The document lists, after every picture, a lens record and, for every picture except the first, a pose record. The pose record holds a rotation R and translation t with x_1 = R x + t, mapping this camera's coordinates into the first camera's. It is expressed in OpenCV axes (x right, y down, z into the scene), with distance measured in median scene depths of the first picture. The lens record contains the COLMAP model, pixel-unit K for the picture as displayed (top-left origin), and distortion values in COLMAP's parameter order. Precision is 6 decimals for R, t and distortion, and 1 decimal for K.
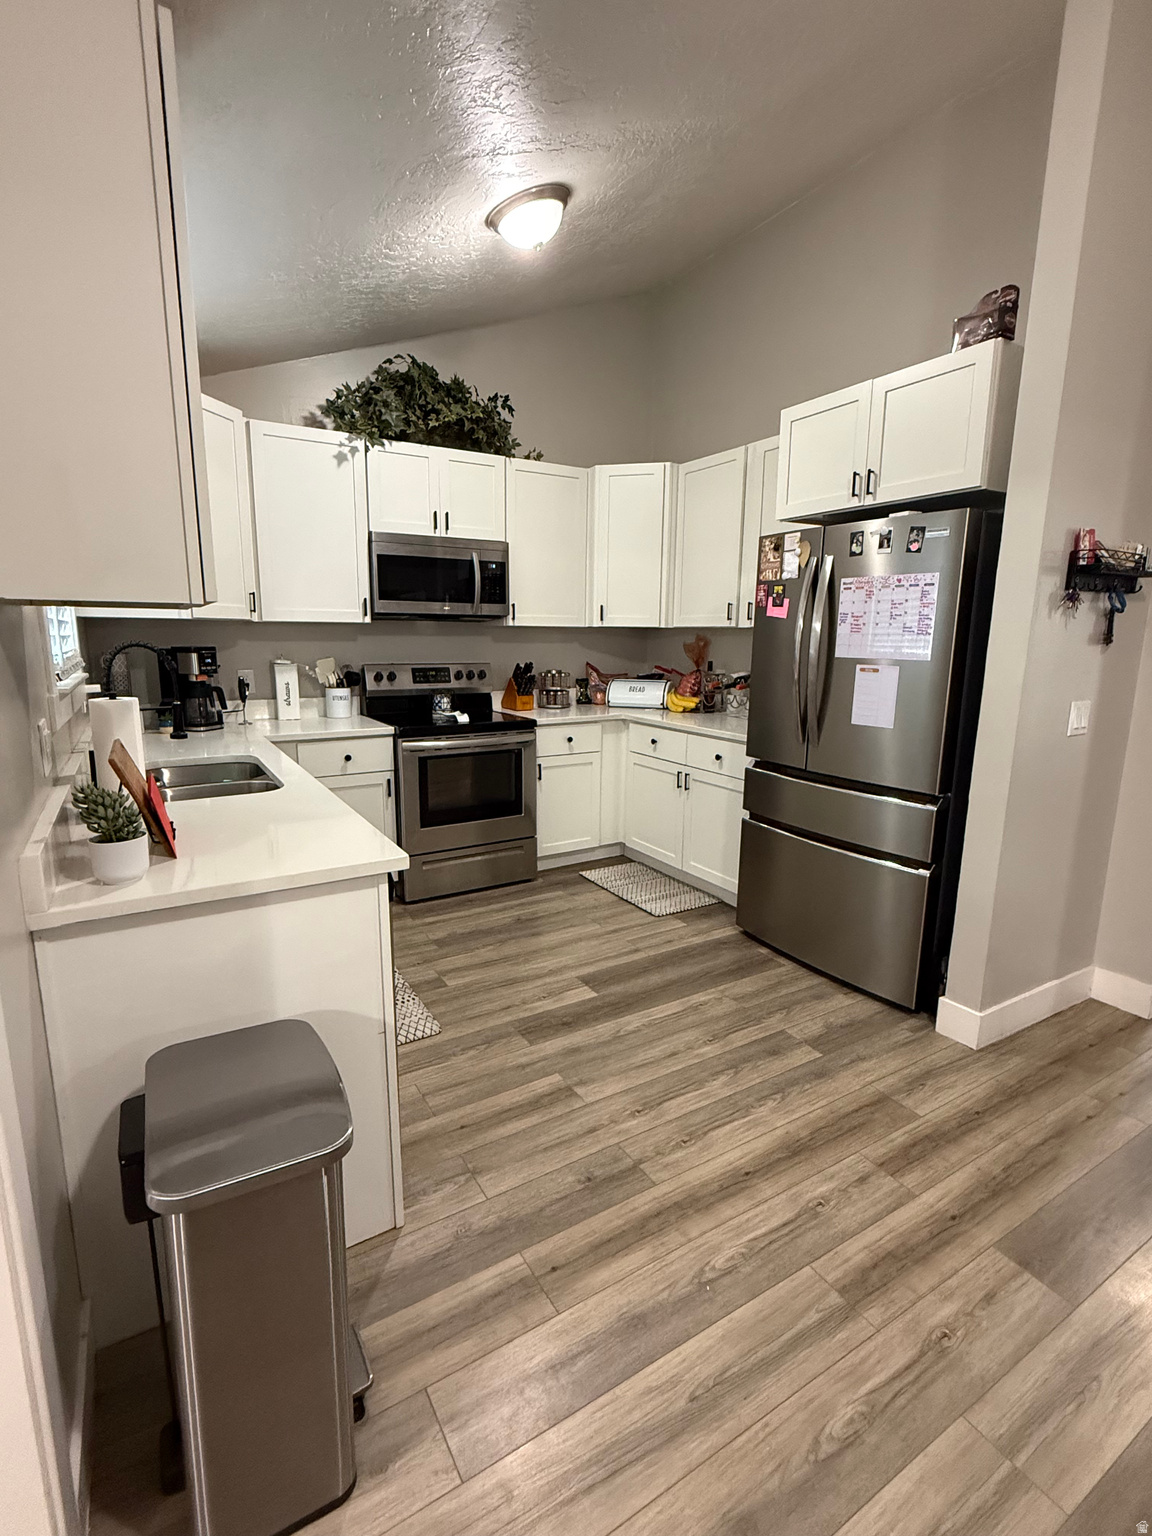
lens RADIAL K [[724.5, 0, 574.7], [0, 724.5, 769.6], [0, 0, 1]] dist [0.000088, 0.000131]
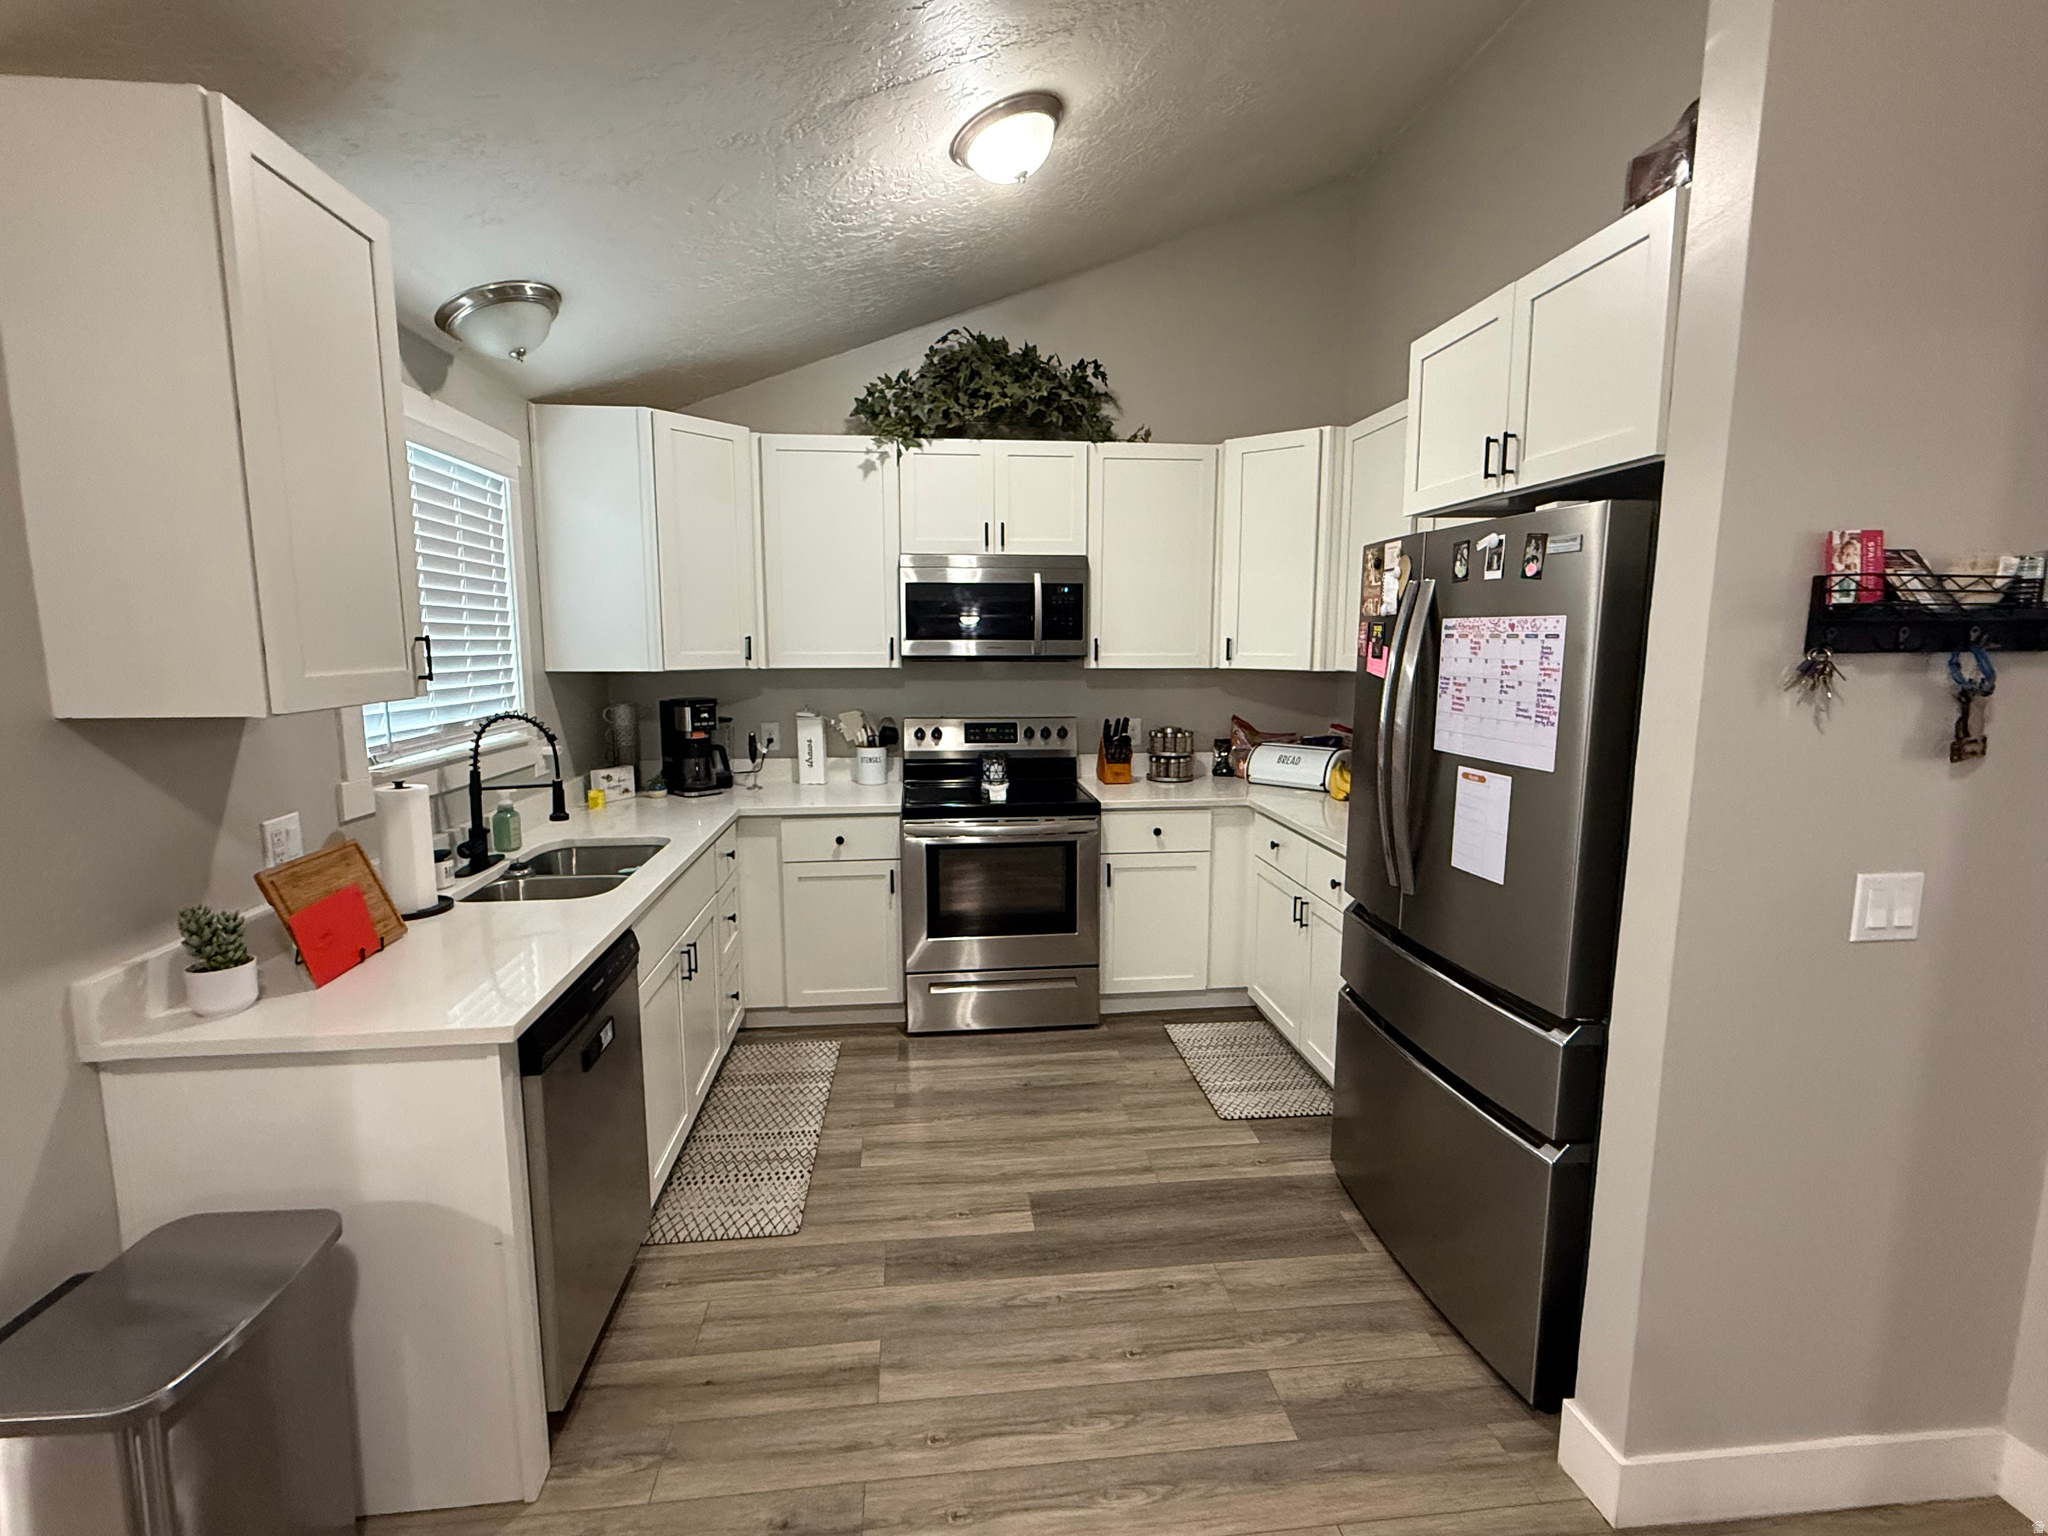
lens RADIAL K [[966.0, 0, 1021.6], [0, 966.0, 766.7], [0, 0, 1]] dist [0.000088, 0.000131]
pose [[0.907672, 0.047016, -0.417039, 0.344399], [-0.069263, 0.996860, -0.038365, -0.078585], [0.413926, 0.063709, 0.908078, 0.131159]]
